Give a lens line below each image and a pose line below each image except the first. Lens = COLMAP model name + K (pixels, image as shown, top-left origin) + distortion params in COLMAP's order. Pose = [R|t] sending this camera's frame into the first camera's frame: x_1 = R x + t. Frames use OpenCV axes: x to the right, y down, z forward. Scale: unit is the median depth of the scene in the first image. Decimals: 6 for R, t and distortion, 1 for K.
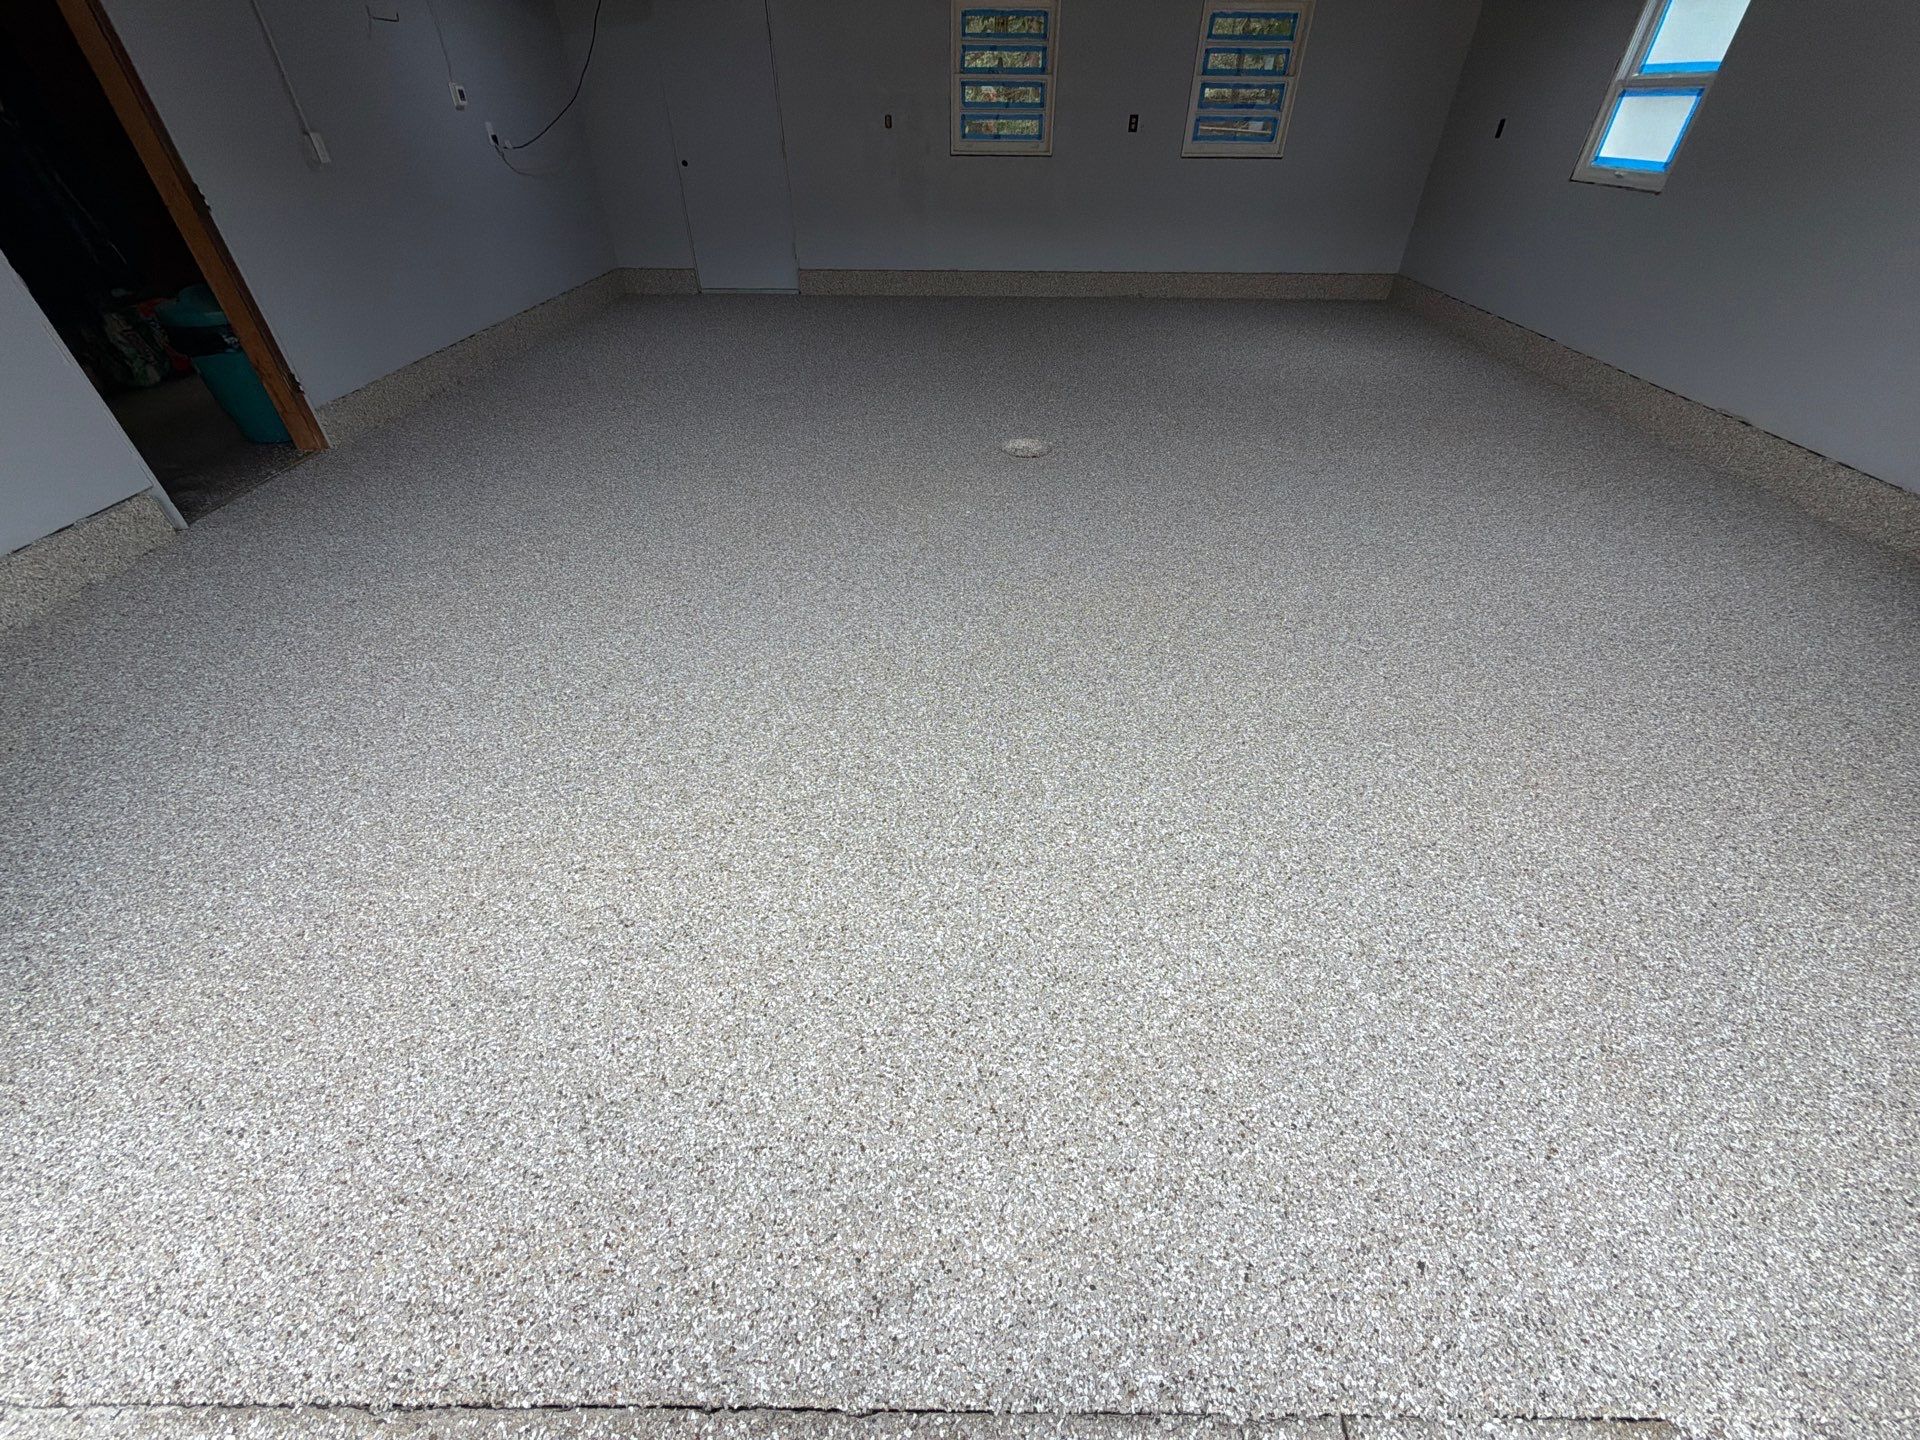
lens RADIAL K [[763.7, 0, 958.8], [0, 763.7, 720.8], [0, 0, 1]] dist [0.001108, -0.000208]
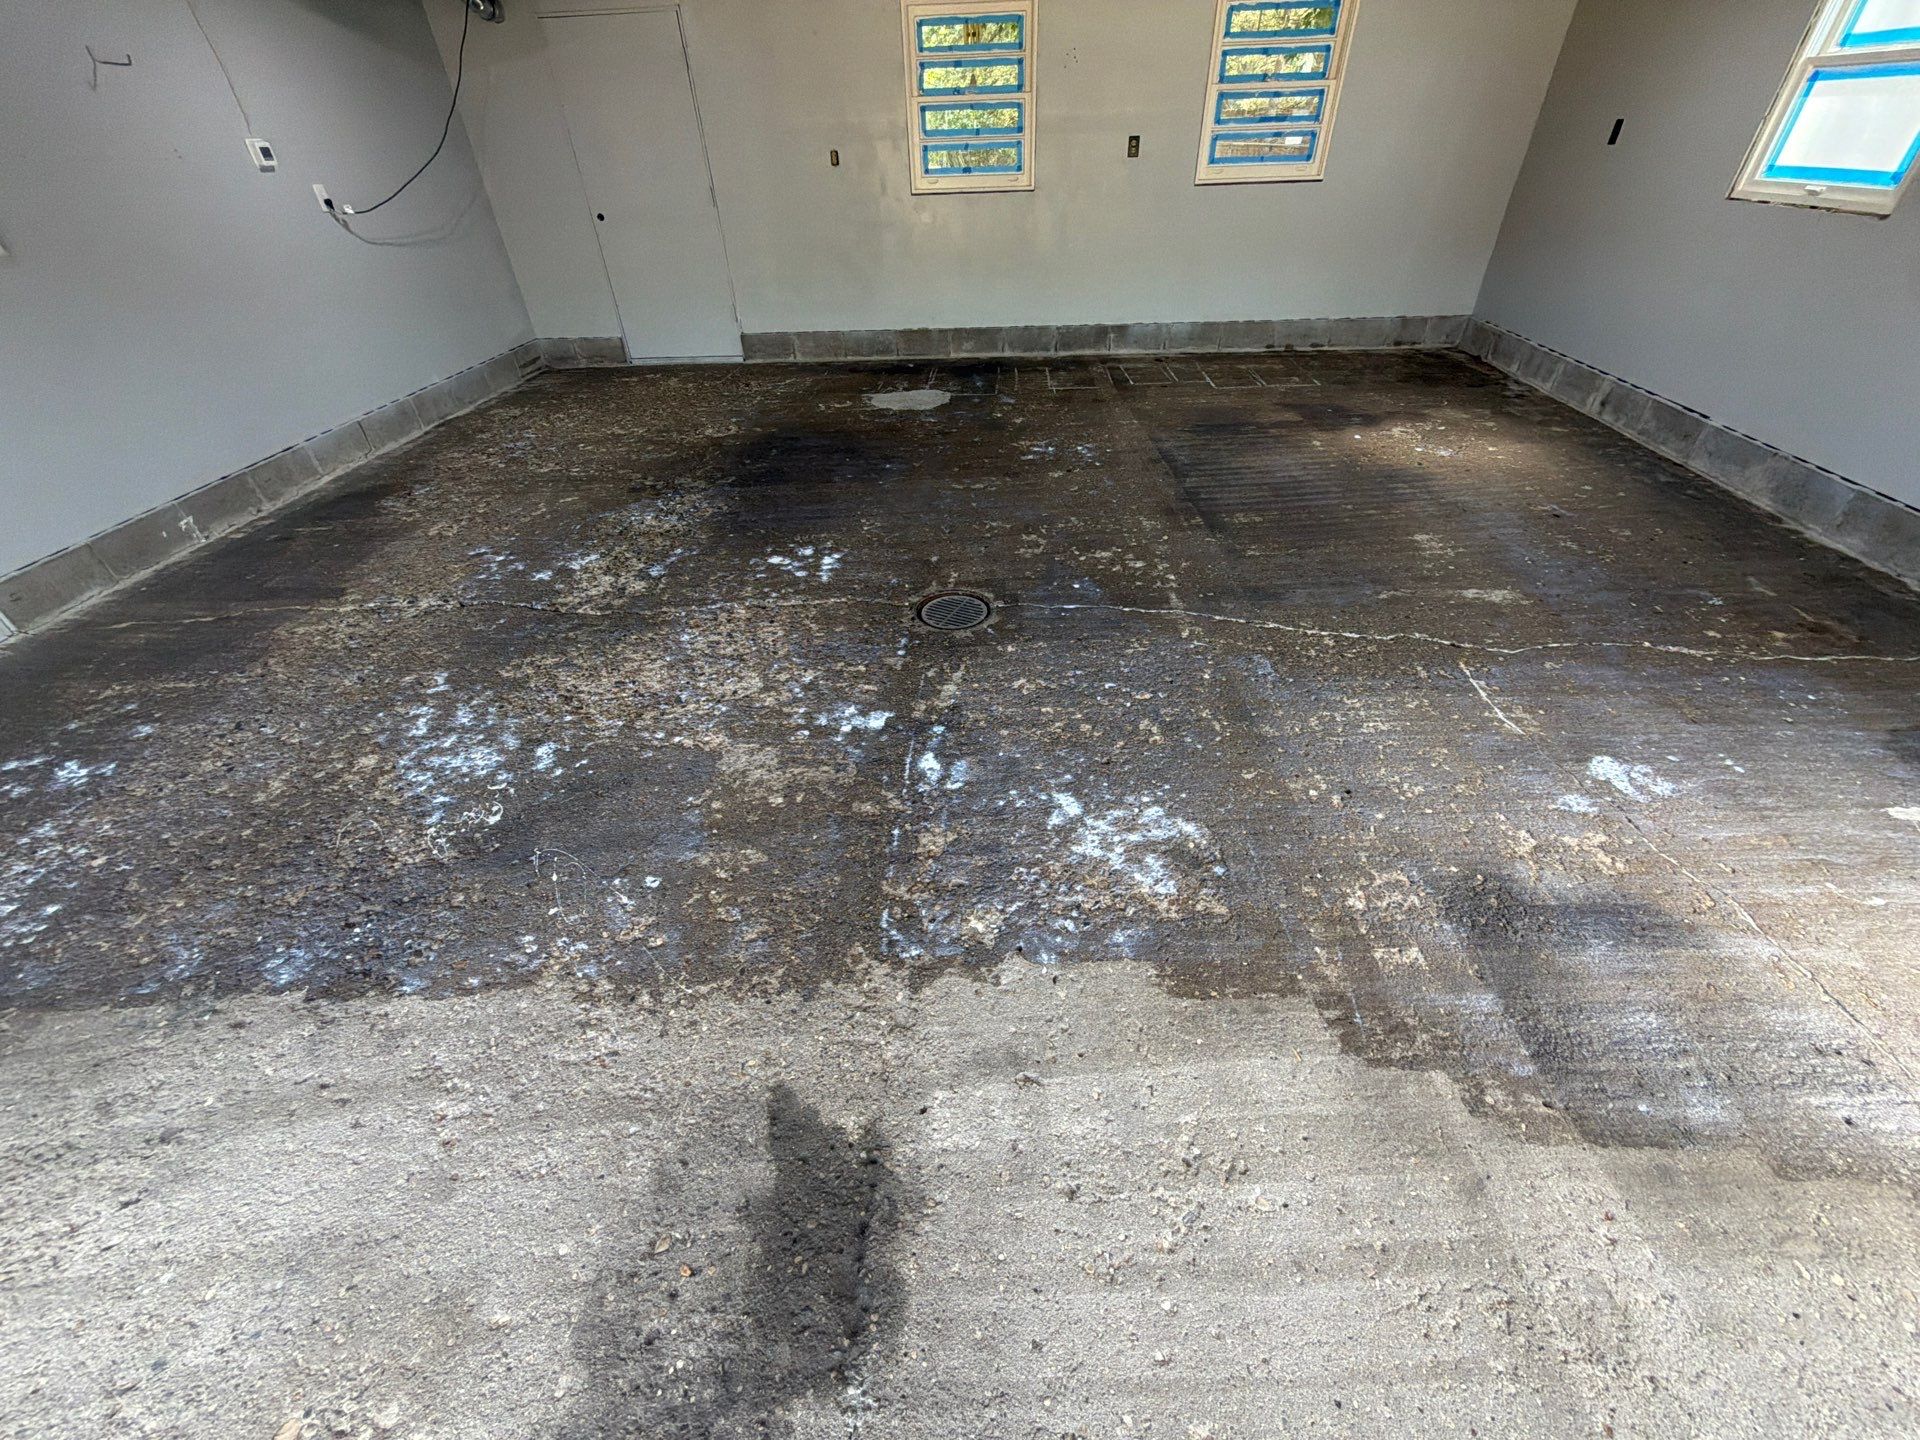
lens RADIAL K [[763.7, 0, 959.0], [0, 763.7, 721.7], [0, 0, 1]] dist [0.001108, -0.000208]
pose [[0.998422, -0.004069, -0.056003, 0.113854], [0.003017, 0.999818, -0.018864, -0.207631], [0.056069, 0.018665, 0.998252, 0.253826]]
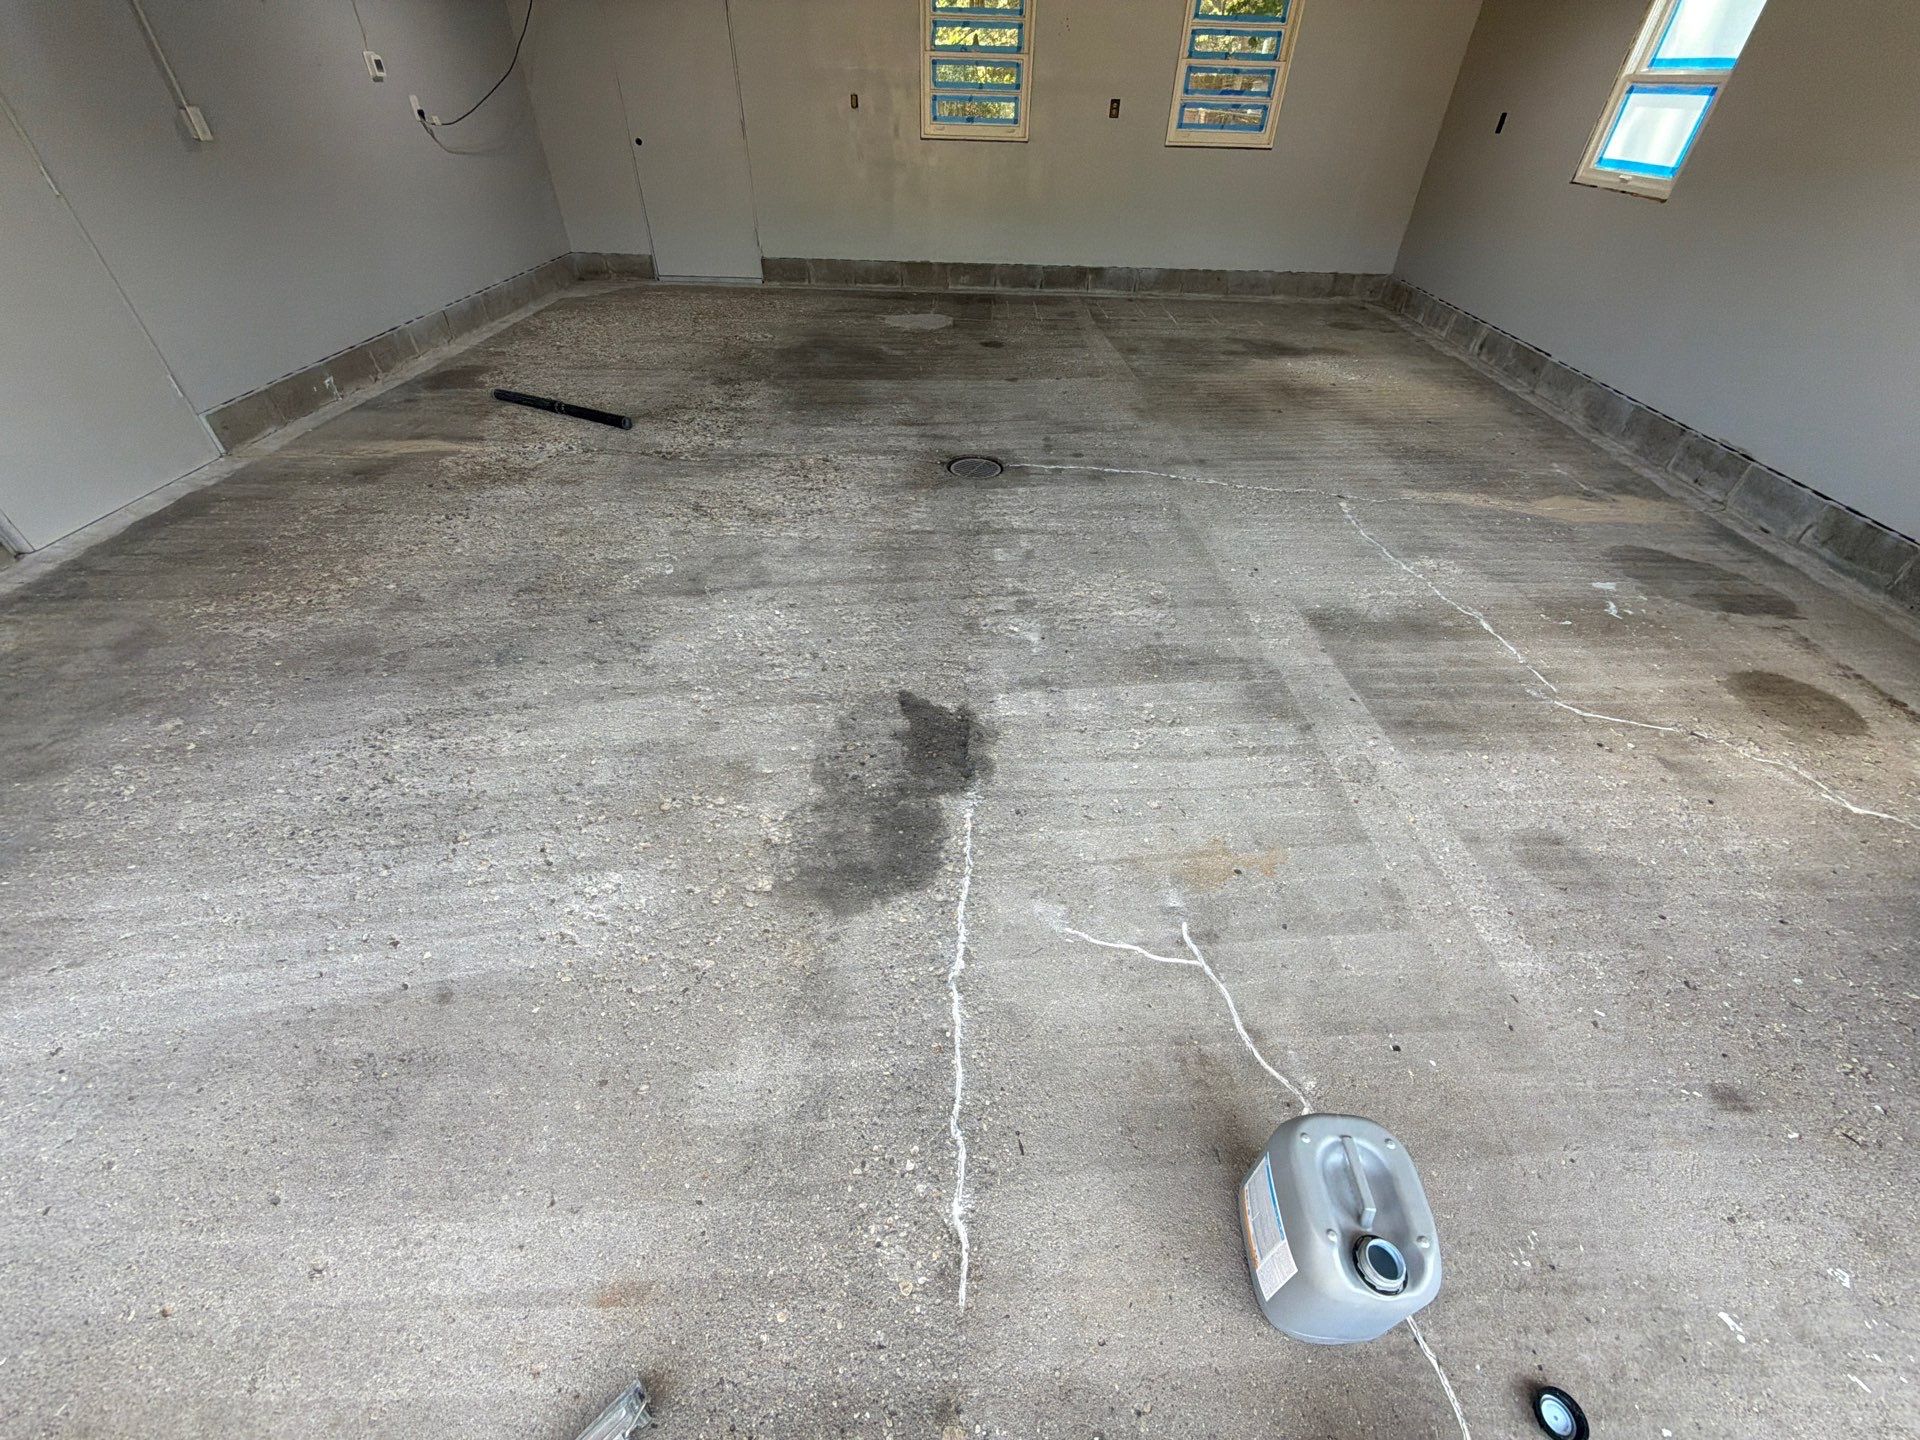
lens RADIAL K [[763.7, 0, 959.4], [0, 763.7, 722.0], [0, 0, 1]] dist [0.001108, -0.000208]
pose [[0.999856, 0.016199, 0.004975, 0.058712], [-0.016309, 0.999602, 0.023024, -0.058768], [-0.004600, -0.023102, 0.999723, 0.055359]]
